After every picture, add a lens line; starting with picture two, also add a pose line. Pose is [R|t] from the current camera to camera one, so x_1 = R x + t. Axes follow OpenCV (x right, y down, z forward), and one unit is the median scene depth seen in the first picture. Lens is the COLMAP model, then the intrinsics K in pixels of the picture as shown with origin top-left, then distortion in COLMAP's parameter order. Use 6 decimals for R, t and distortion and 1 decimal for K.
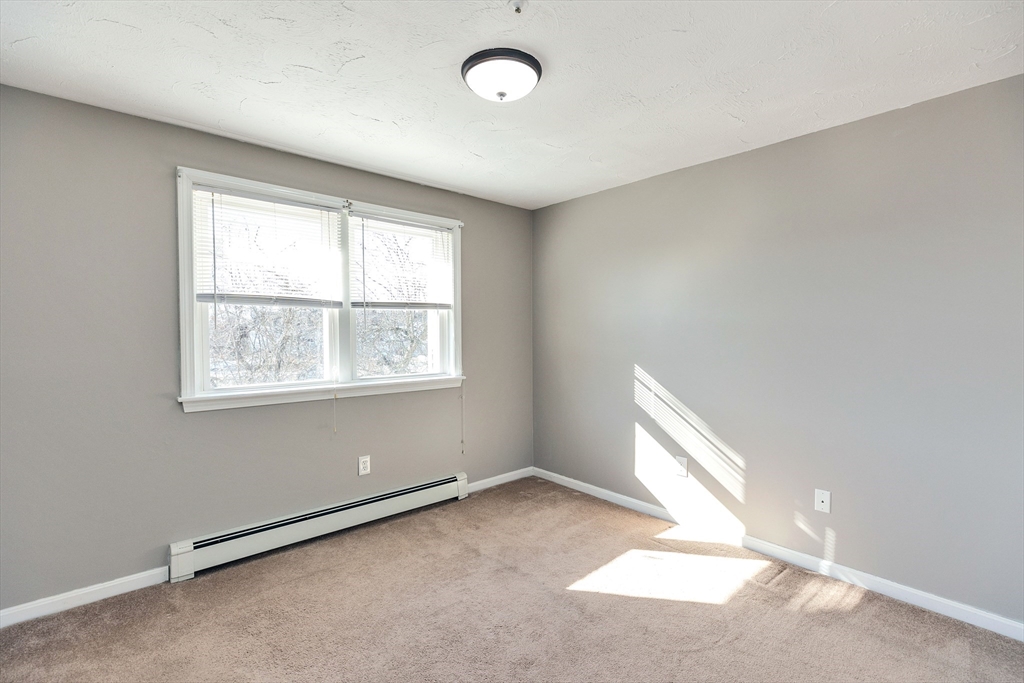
lens RADIAL K [[451.5, 0, 510.5], [0, 451.5, 336.1], [0, 0, 1]] dist [0.000543, -0.000096]
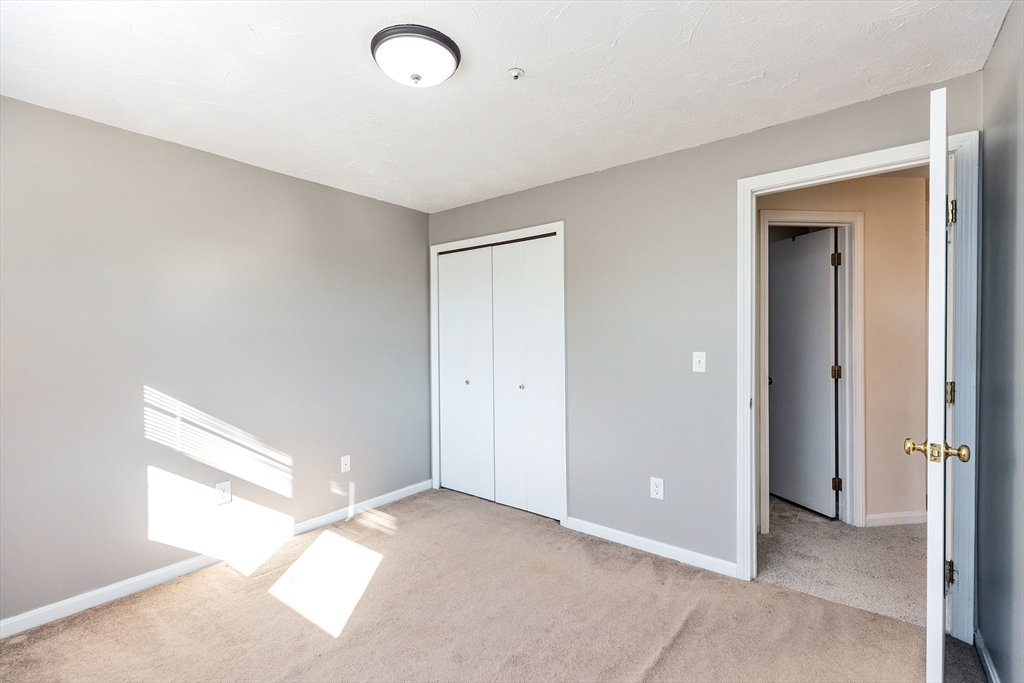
lens RADIAL K [[457.5, 0, 509.7], [0, 457.5, 338.5], [0, 0, 1]] dist [0.004407, 0.000150]
pose [[-0.185880, -0.007562, 0.982543, -0.657681], [0.001051, 0.999968, 0.007895, -0.021384], [-0.982572, 0.002500, -0.185867, 0.675846]]
